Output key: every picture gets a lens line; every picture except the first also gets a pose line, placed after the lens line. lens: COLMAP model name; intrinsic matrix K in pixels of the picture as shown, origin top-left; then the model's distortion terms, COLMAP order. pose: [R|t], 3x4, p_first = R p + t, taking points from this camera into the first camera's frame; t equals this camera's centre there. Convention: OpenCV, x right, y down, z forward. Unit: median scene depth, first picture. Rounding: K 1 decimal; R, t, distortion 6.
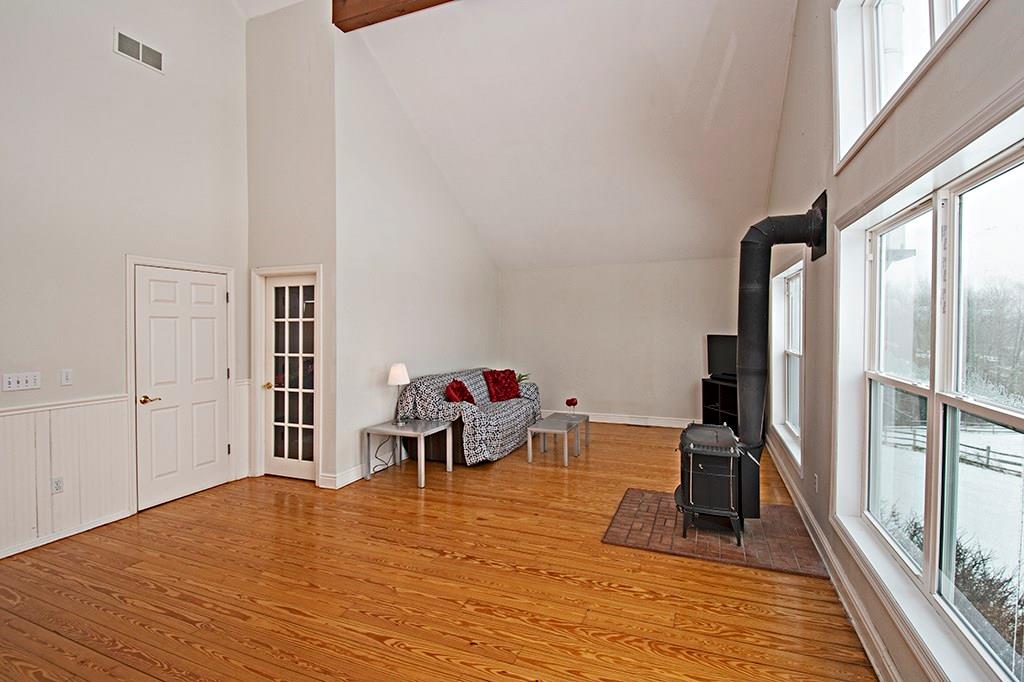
lens RADIAL K [[465.2, 0, 519.7], [0, 465.2, 334.9], [0, 0, 1]] dist [0.001751, -0.001720]
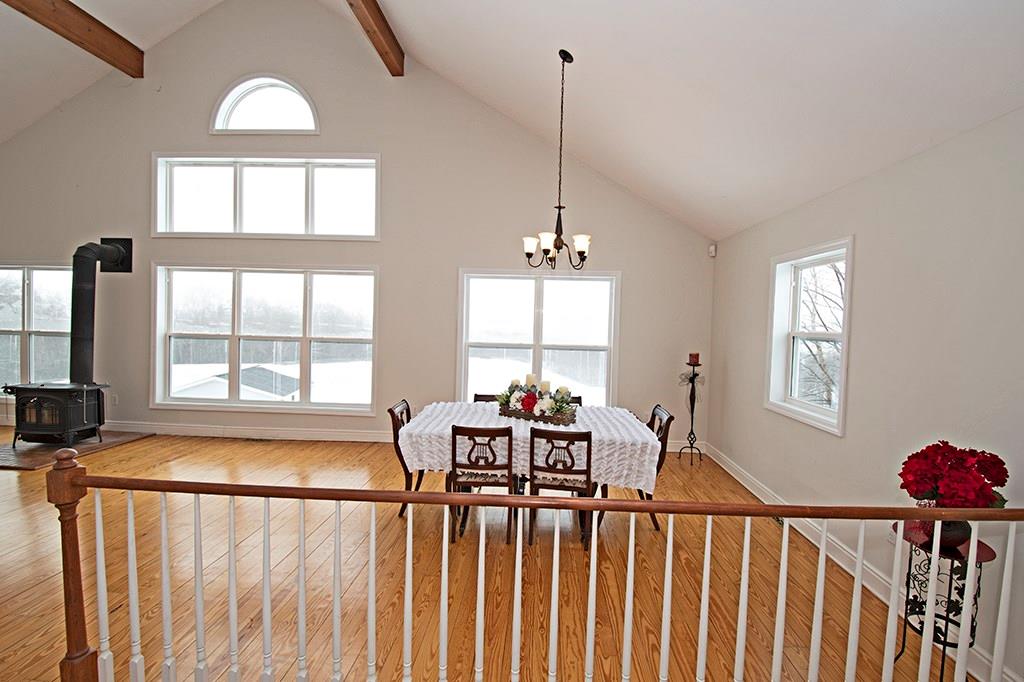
lens RADIAL K [[444.0, 0, 519.7], [0, 444.0, 335.2], [0, 0, 1]] dist [-0.008437, -0.006344]
pose [[-0.321067, -0.035864, 0.946377, -1.348952], [-0.004582, 0.999330, 0.036316, 0.004944], [-0.947045, 0.007323, -0.321016, 0.077820]]
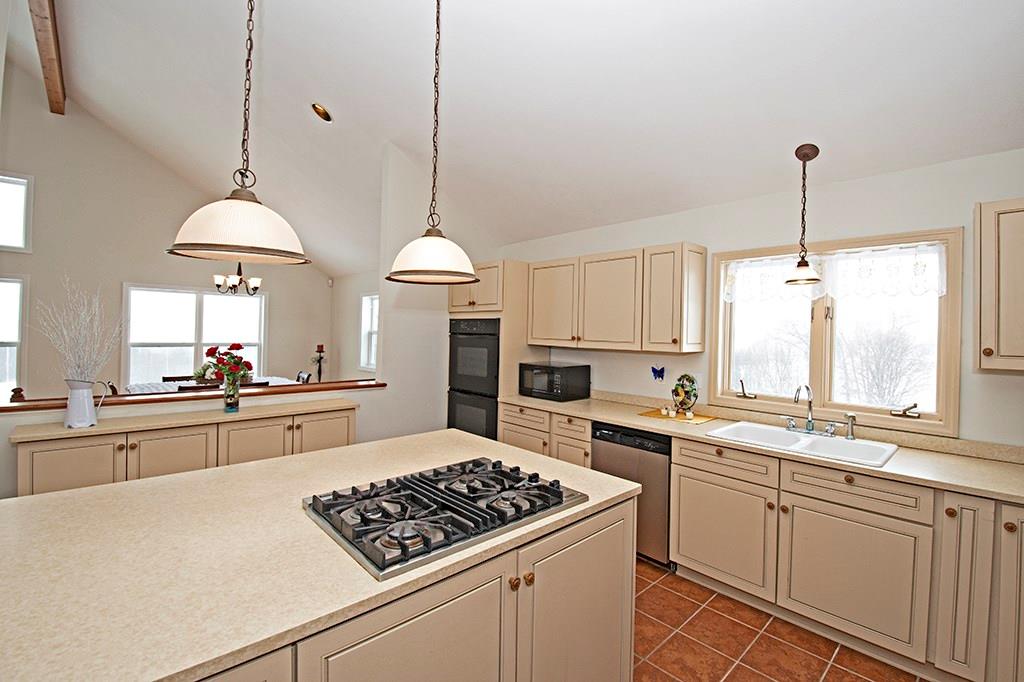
lens RADIAL K [[444.0, 0, 534.9], [0, 444.0, 333.9], [0, 0, 1]] dist [-0.008437, -0.006344]
pose [[-0.916336, -0.013993, 0.400167, -2.164300], [-0.007876, 0.999826, 0.016928, 0.003900], [-0.400334, 0.012360, -0.916286, 0.784633]]
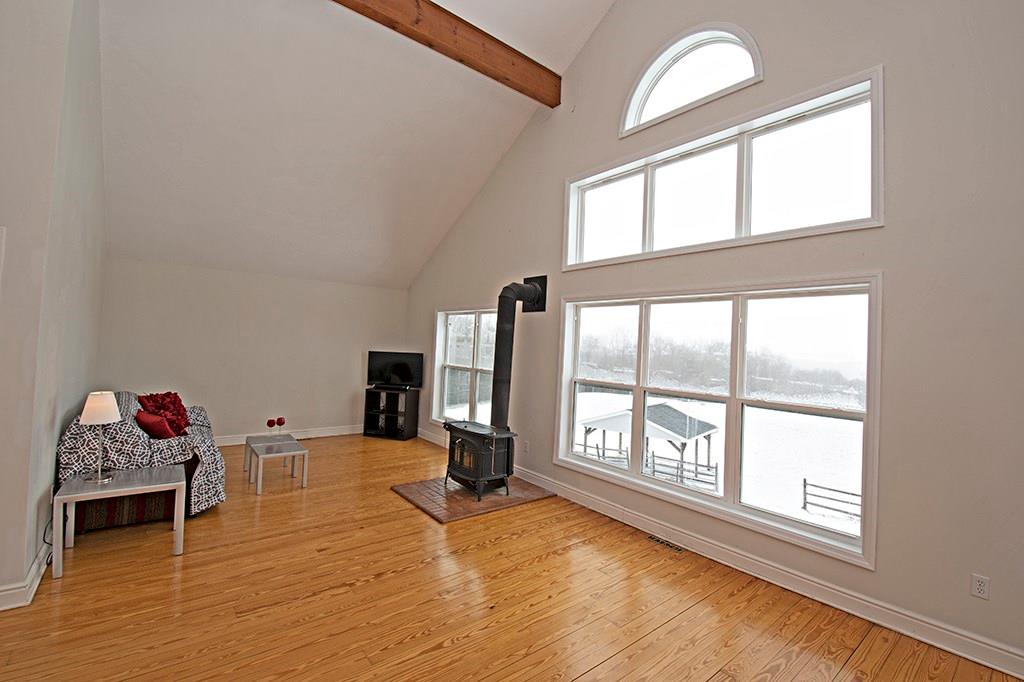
lens RADIAL K [[444.0, 0, 519.2], [0, 444.0, 329.0], [0, 0, 1]] dist [-0.008437, -0.006344]
pose [[0.499458, 0.056538, 0.864491, -0.738269], [-0.025941, 0.998397, -0.050308, -0.019393], [-0.865950, 0.002701, 0.500124, 0.217589]]
